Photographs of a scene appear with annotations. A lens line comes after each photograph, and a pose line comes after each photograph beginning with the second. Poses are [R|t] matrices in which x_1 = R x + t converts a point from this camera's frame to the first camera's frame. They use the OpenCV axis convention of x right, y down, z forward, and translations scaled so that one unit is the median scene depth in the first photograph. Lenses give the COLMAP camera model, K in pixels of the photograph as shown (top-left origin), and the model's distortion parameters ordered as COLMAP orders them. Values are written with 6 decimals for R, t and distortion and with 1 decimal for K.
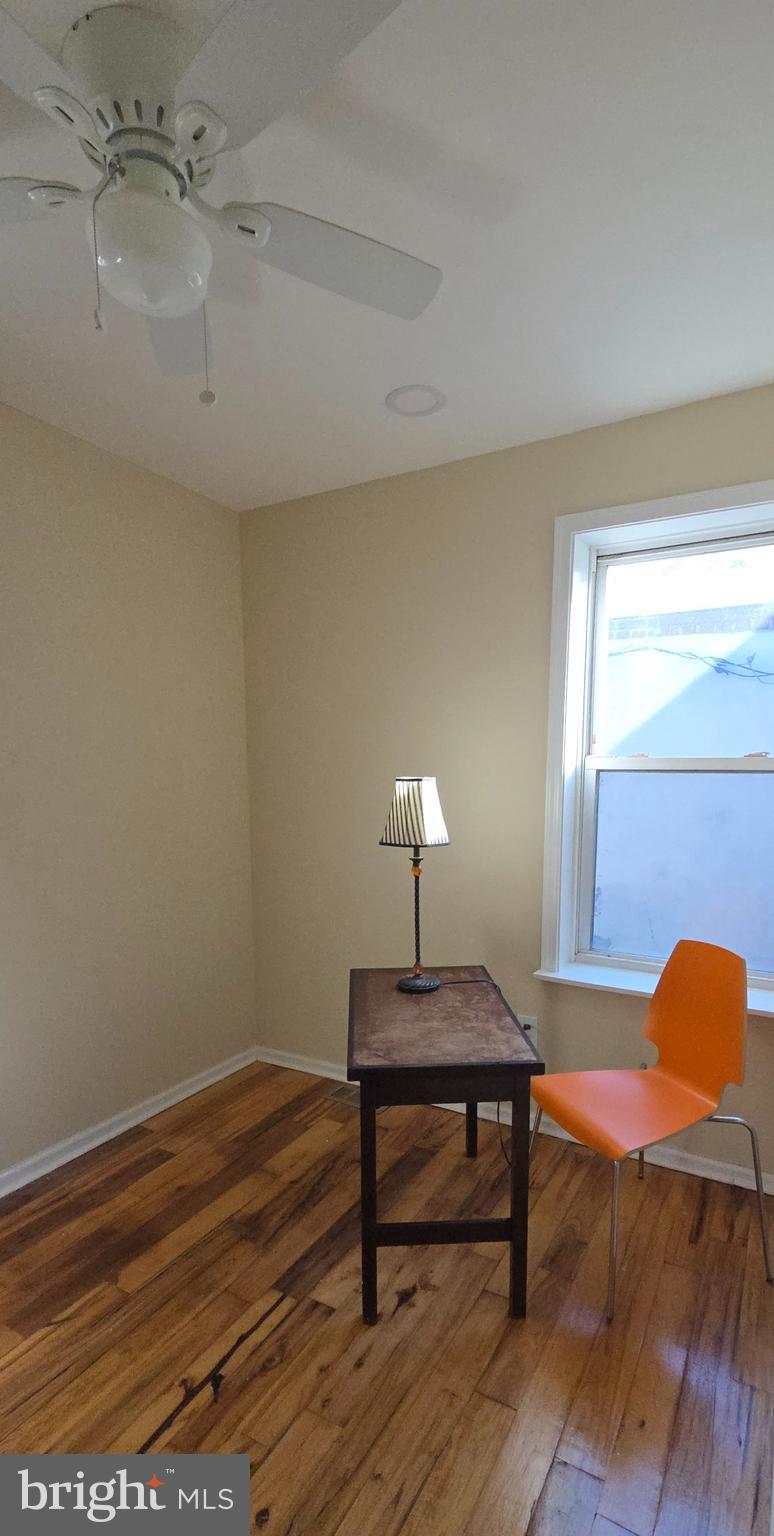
lens RADIAL K [[691.8, 0, 409.6], [0, 691.8, 860.5], [0, 0, 1]] dist [0.001474, 0.000149]
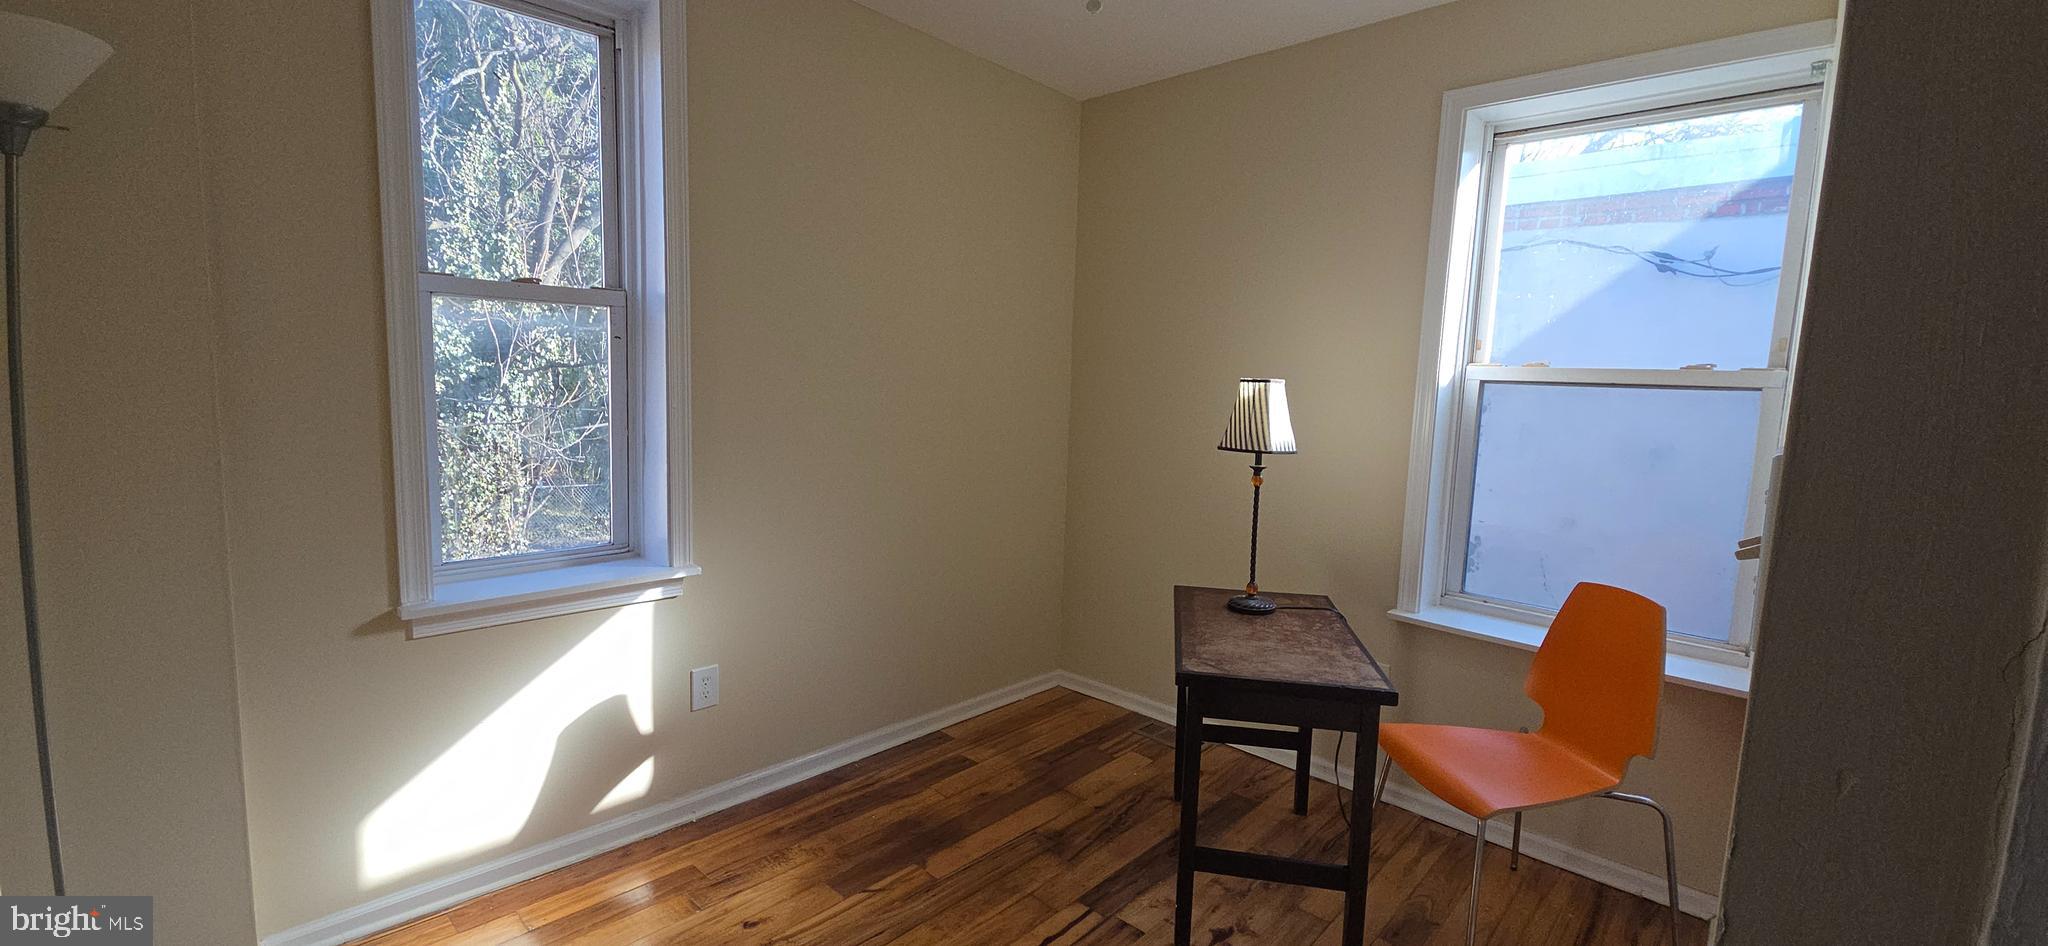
lens RADIAL K [[834.4, 0, 1021.2], [0, 834.4, 468.3], [0, 0, 1]] dist [0.005581, -0.000149]
pose [[0.969642, 0.059368, -0.237211, -0.030940], [-0.068512, 0.997184, -0.030486, 0.052677], [0.234734, 0.045813, 0.970980, -0.143714]]
